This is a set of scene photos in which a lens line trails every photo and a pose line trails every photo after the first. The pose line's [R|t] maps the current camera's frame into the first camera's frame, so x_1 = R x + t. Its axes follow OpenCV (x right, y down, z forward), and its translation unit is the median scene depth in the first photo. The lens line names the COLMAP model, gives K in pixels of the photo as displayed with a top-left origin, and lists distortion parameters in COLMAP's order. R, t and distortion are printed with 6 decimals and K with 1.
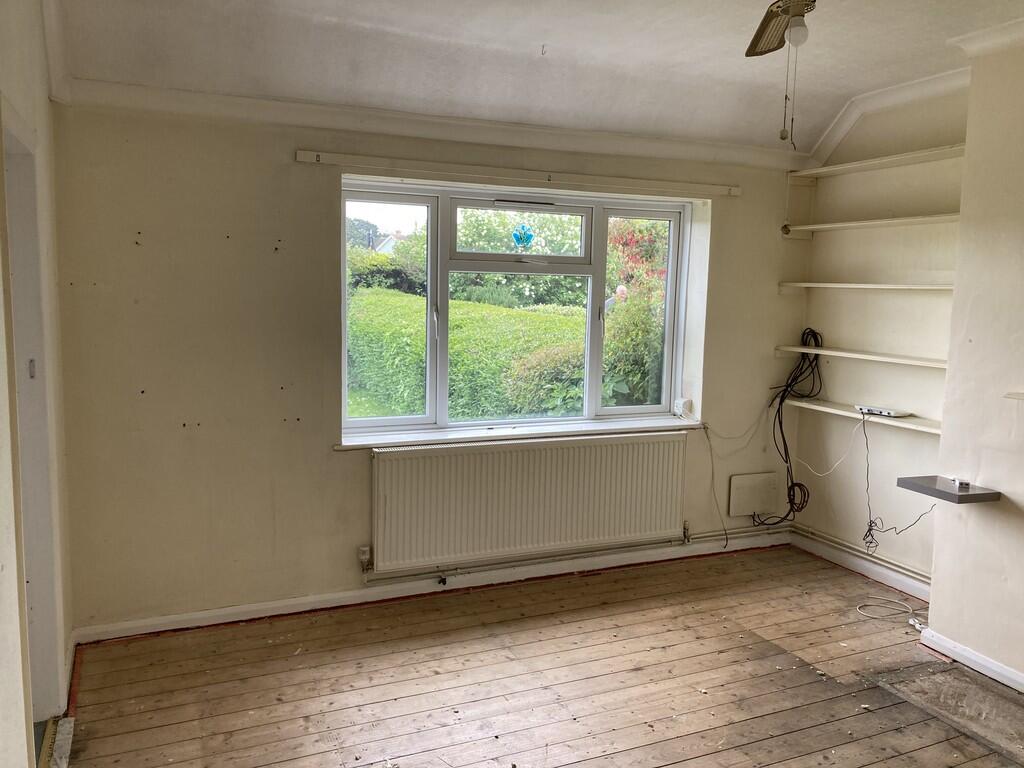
lens RADIAL K [[829.5, 0, 518.8], [0, 829.5, 376.7], [0, 0, 1]] dist [0.039666, -0.047054]
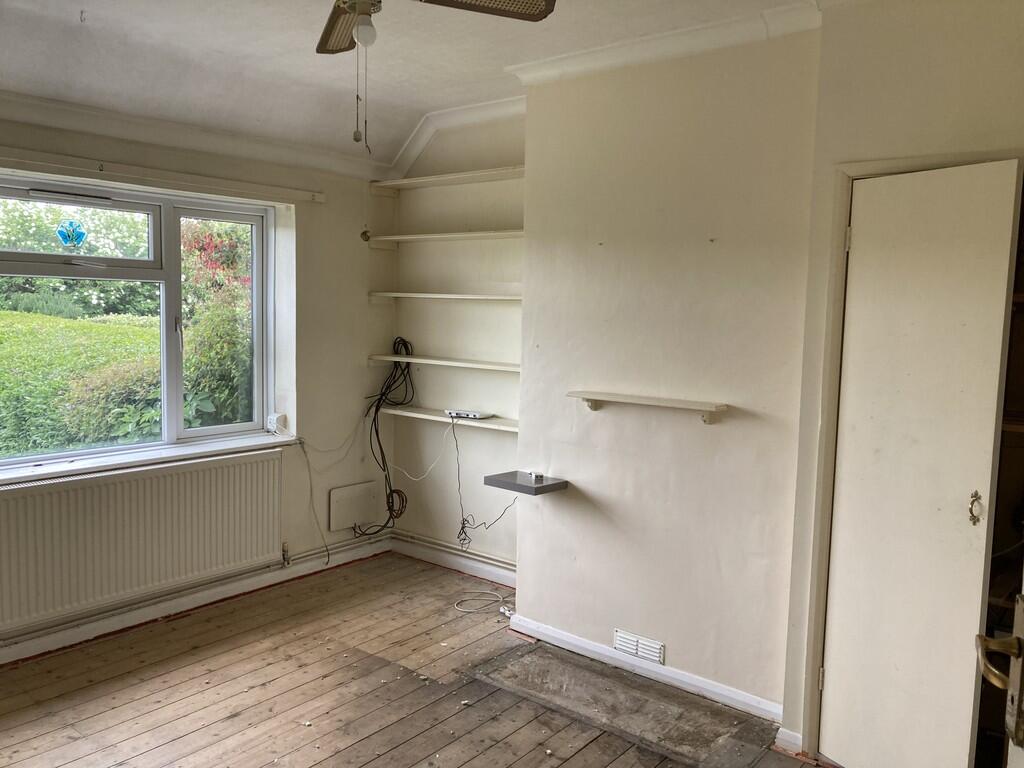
lens RADIAL K [[829.5, 0, 522.0], [0, 829.5, 384.3], [0, 0, 1]] dist [0.039666, -0.047054]
pose [[0.888633, -0.045786, 0.456327, 0.018411], [0.046511, 0.998871, 0.009648, -0.003656], [-0.456254, 0.012651, 0.889760, 0.034025]]
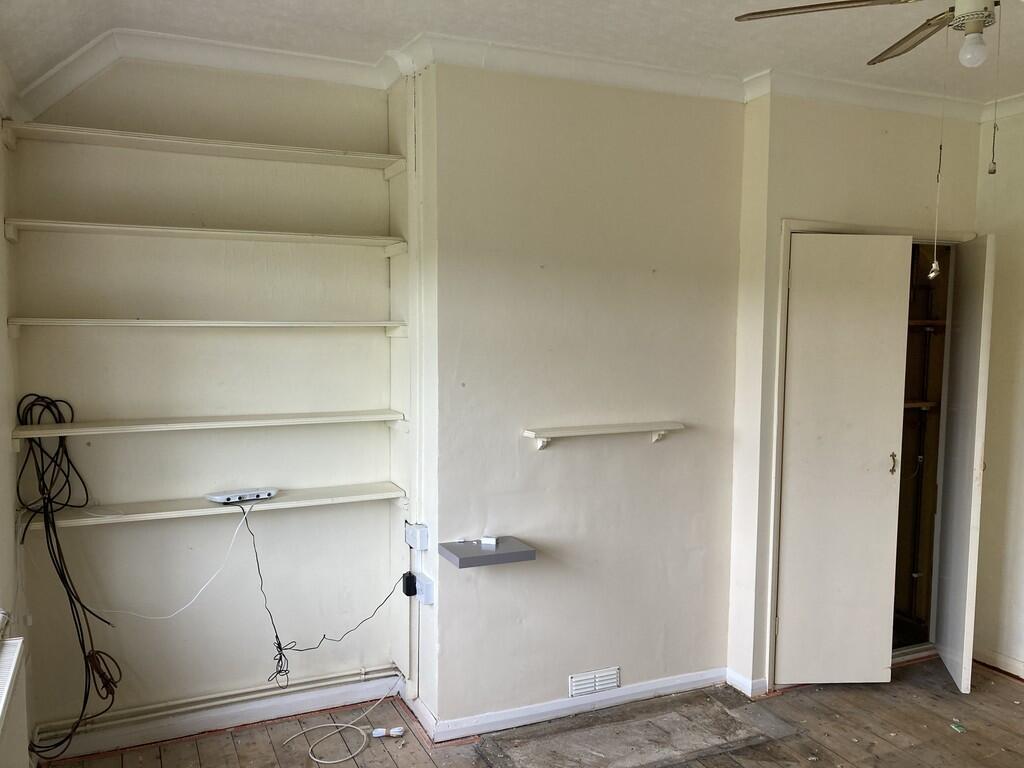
lens RADIAL K [[829.5, 0, 532.0], [0, 829.5, 390.3], [0, 0, 1]] dist [0.039666, -0.047054]
pose [[-0.019387, -0.101190, 0.994678, -0.285099], [0.103667, 0.989300, 0.102663, -0.098267], [-0.994423, 0.105105, -0.008689, 0.756790]]
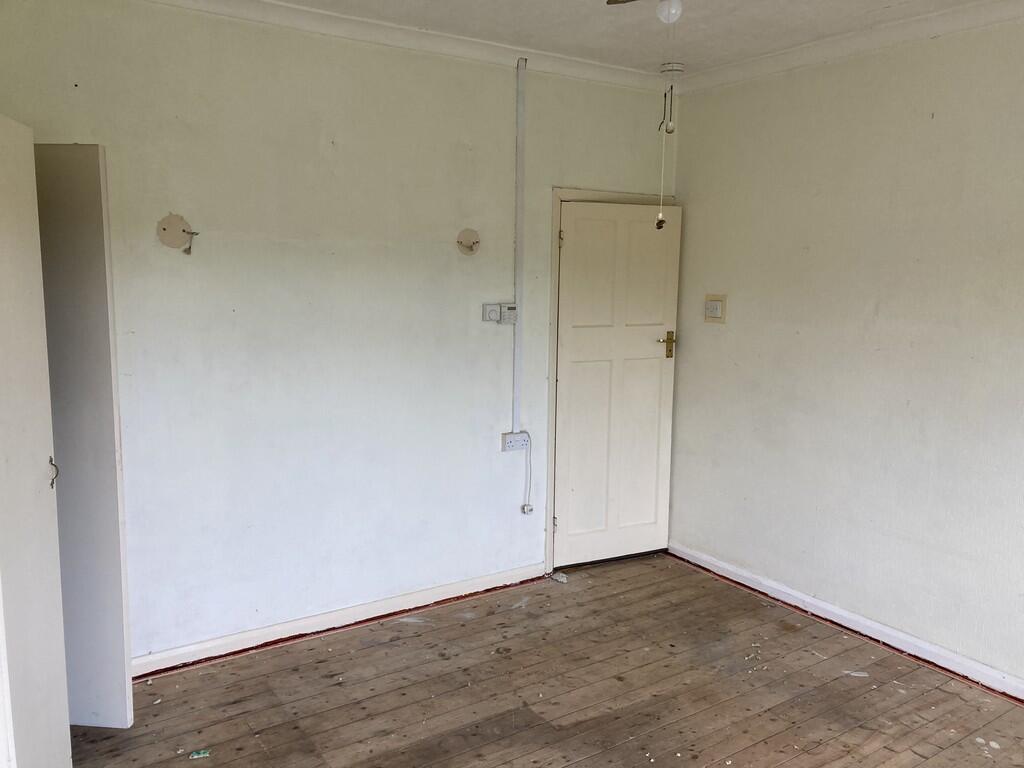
lens RADIAL K [[829.5, 0, 508.7], [0, 829.5, 390.5], [0, 0, 1]] dist [0.039666, -0.047054]
pose [[-0.986420, -0.006427, -0.164114, 0.339828], [-0.048313, 0.966377, 0.252549, -0.113911], [0.156973, 0.257048, -0.953565, 0.978128]]
